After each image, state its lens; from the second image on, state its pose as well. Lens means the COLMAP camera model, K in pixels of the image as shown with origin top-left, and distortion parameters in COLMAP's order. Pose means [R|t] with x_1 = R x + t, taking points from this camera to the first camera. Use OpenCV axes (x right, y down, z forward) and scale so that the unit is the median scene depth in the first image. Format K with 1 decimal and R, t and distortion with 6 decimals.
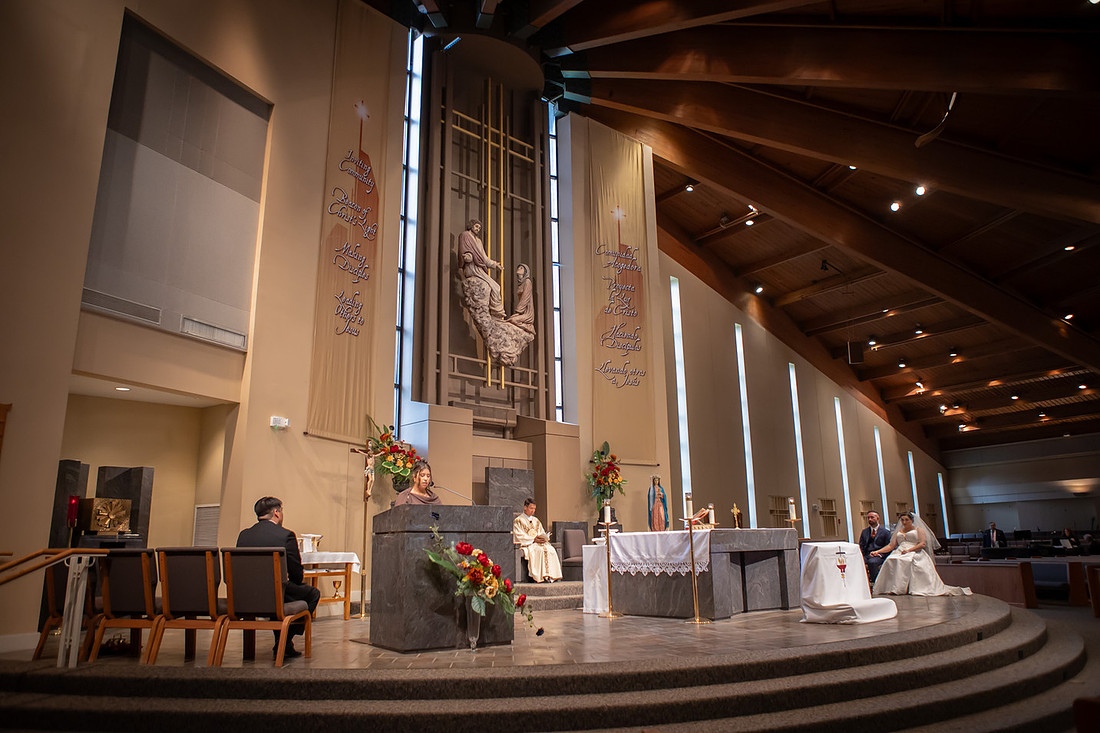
lens RADIAL K [[783.2, 0, 550.3], [0, 783.2, 373.0], [0, 0, 1]] dist [-0.111117, 0.080065]
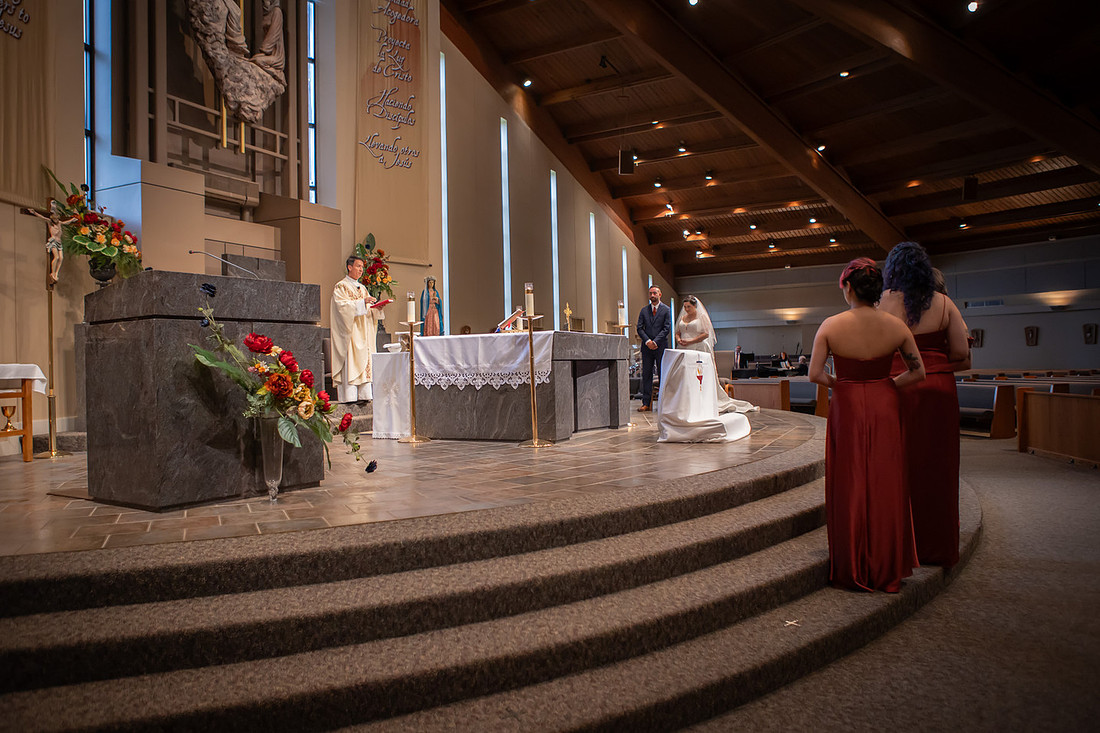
lens RADIAL K [[783.2, 0, 550.3], [0, 783.2, 373.0], [0, 0, 1]] dist [-0.111117, 0.080065]
pose [[0.926096, -0.005367, 0.377251, -0.068432], [-0.077388, 0.975937, 0.203859, 0.056012], [-0.369267, -0.217988, 0.903395, 0.187564]]
